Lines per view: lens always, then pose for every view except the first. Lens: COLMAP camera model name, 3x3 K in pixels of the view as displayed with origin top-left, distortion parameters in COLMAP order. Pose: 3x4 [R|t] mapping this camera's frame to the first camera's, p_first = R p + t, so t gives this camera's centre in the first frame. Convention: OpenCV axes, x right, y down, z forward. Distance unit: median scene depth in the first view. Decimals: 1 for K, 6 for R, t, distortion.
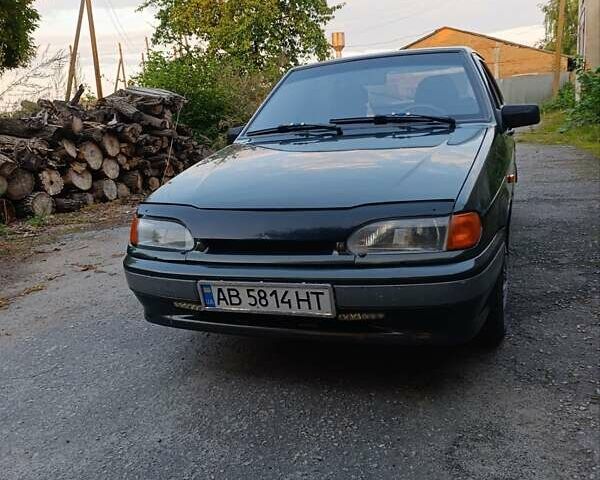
lens RADIAL K [[537.2, 0, 300.0], [0, 537.2, 240.0], [0, 0, 1]] dist [0.008844, -0.000939]
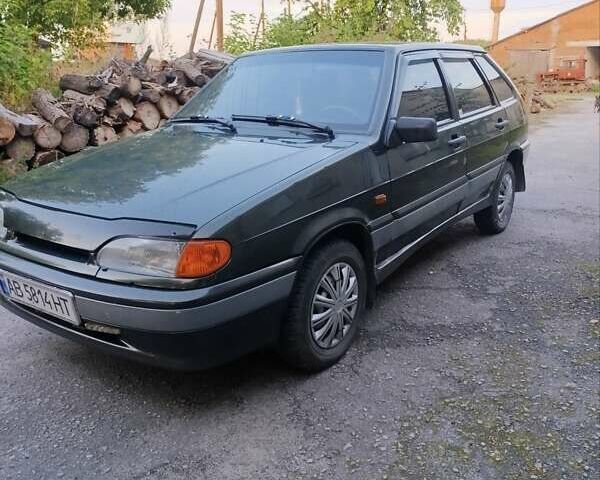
lens RADIAL K [[541.9, 0, 308.3], [0, 541.9, 238.0], [0, 0, 1]] dist [0.011506, -0.012666]
pose [[0.971711, 0.128094, -0.198420, 0.430202], [-0.115610, 0.990585, 0.073325, -0.094071], [0.205944, -0.048311, 0.977370, 0.052266]]
